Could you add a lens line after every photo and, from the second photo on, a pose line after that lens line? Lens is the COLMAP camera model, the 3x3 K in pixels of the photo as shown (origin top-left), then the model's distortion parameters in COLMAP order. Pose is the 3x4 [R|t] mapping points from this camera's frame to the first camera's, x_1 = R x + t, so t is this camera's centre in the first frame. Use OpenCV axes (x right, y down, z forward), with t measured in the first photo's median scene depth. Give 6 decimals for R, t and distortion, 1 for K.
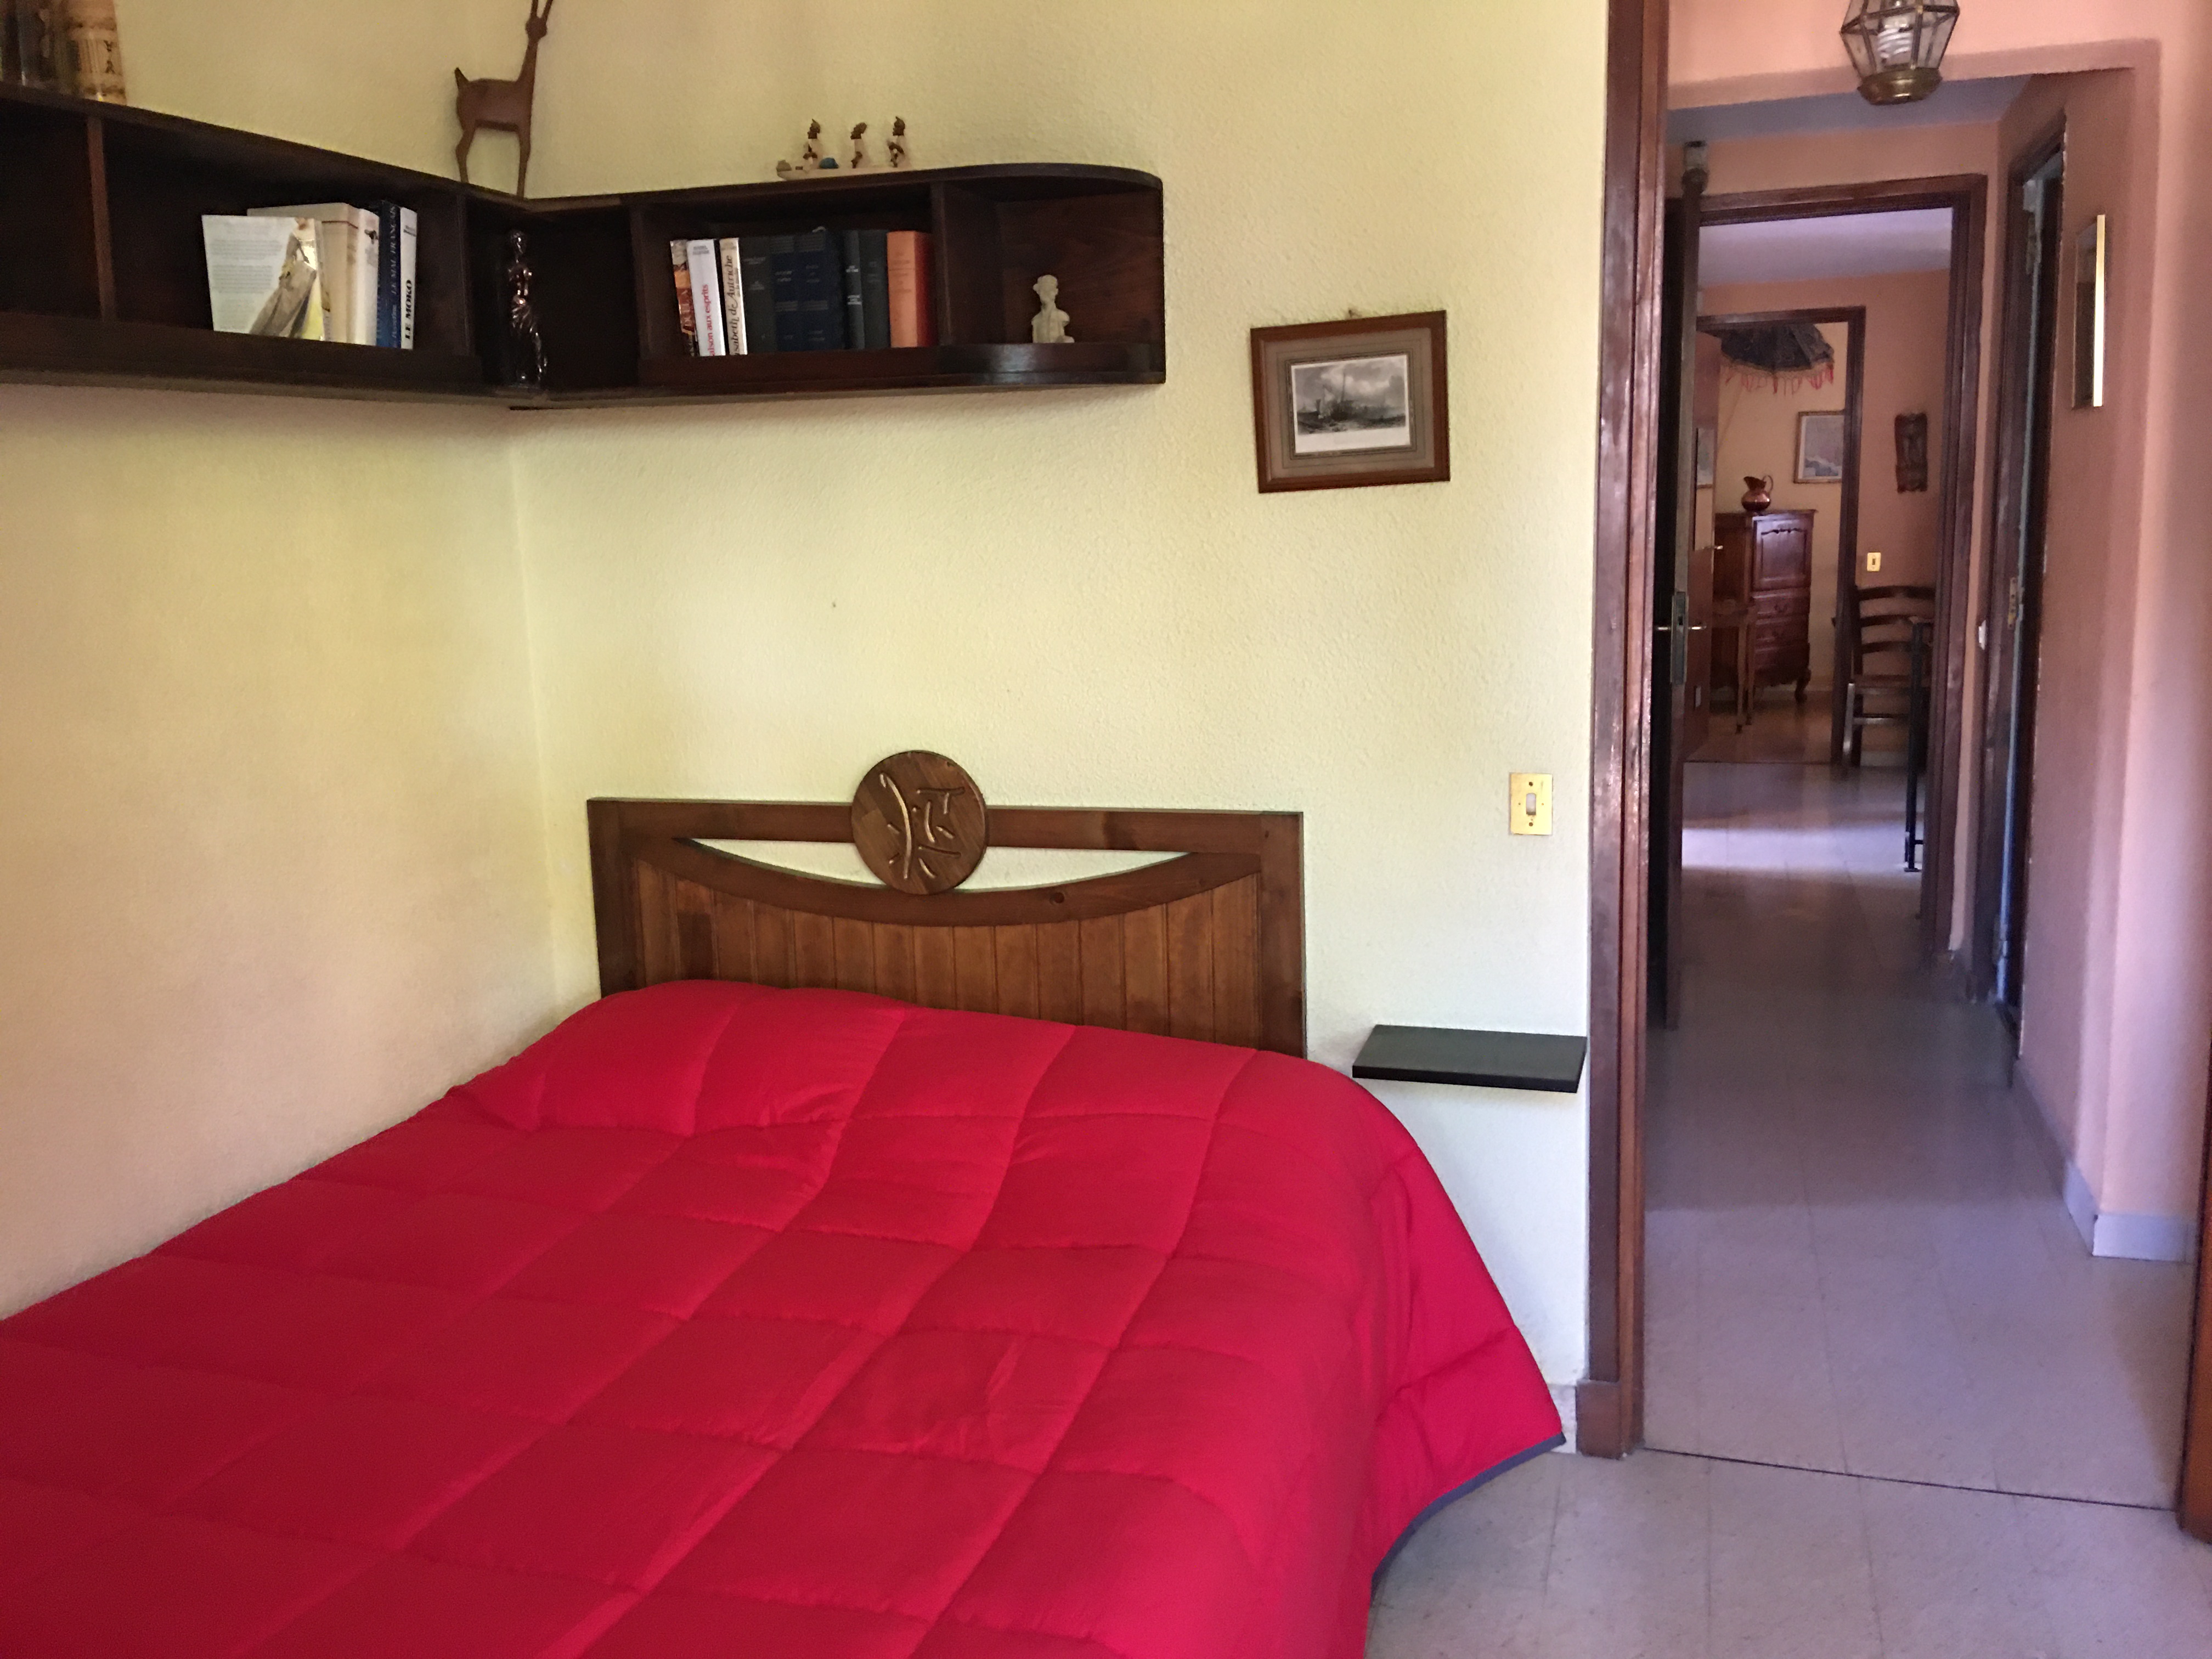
lens RADIAL K [[1908.0, 0, 1056.8], [0, 1908.0, 830.8], [0, 0, 1]] dist [0.008156, 0.003856]
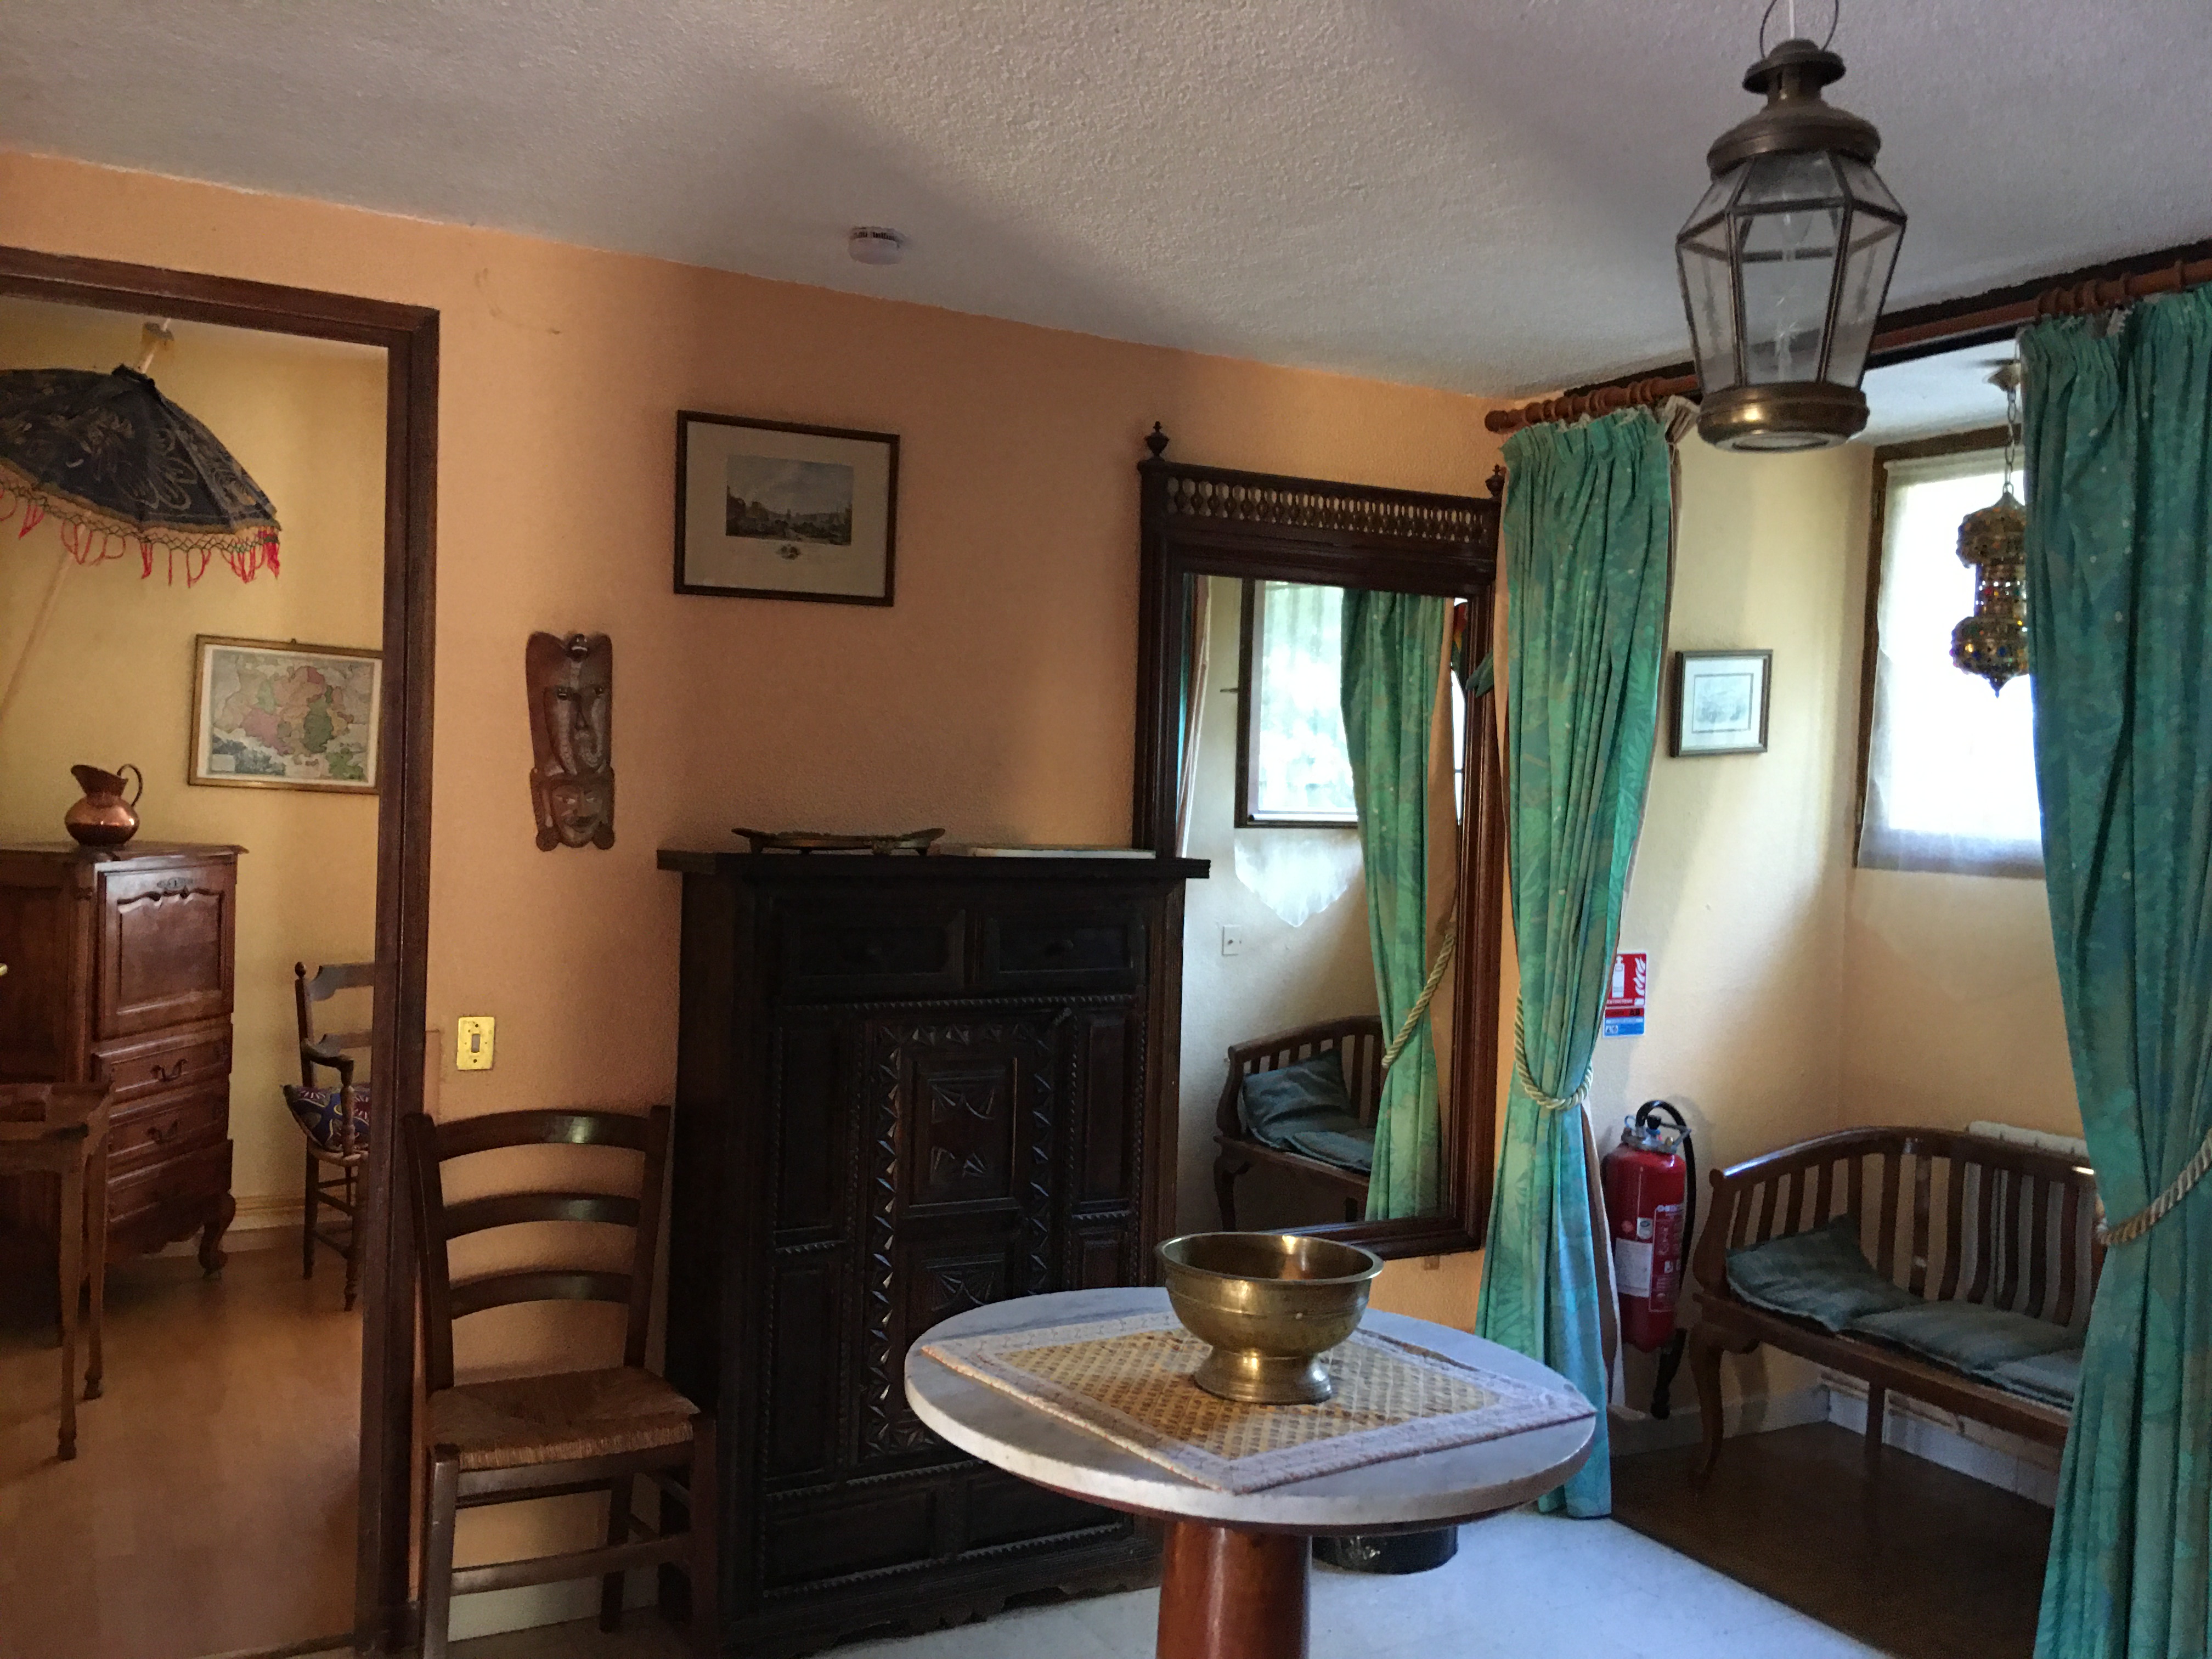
lens RADIAL K [[1908.0, 0, 1056.8], [0, 1908.0, 830.8], [0, 0, 1]] dist [0.008156, 0.003856]
pose [[0.682704, 0.035611, 0.729826, 0.201213], [0.070290, 0.990979, -0.114106, -0.108074], [-0.727306, 0.129200, 0.674042, 0.561417]]
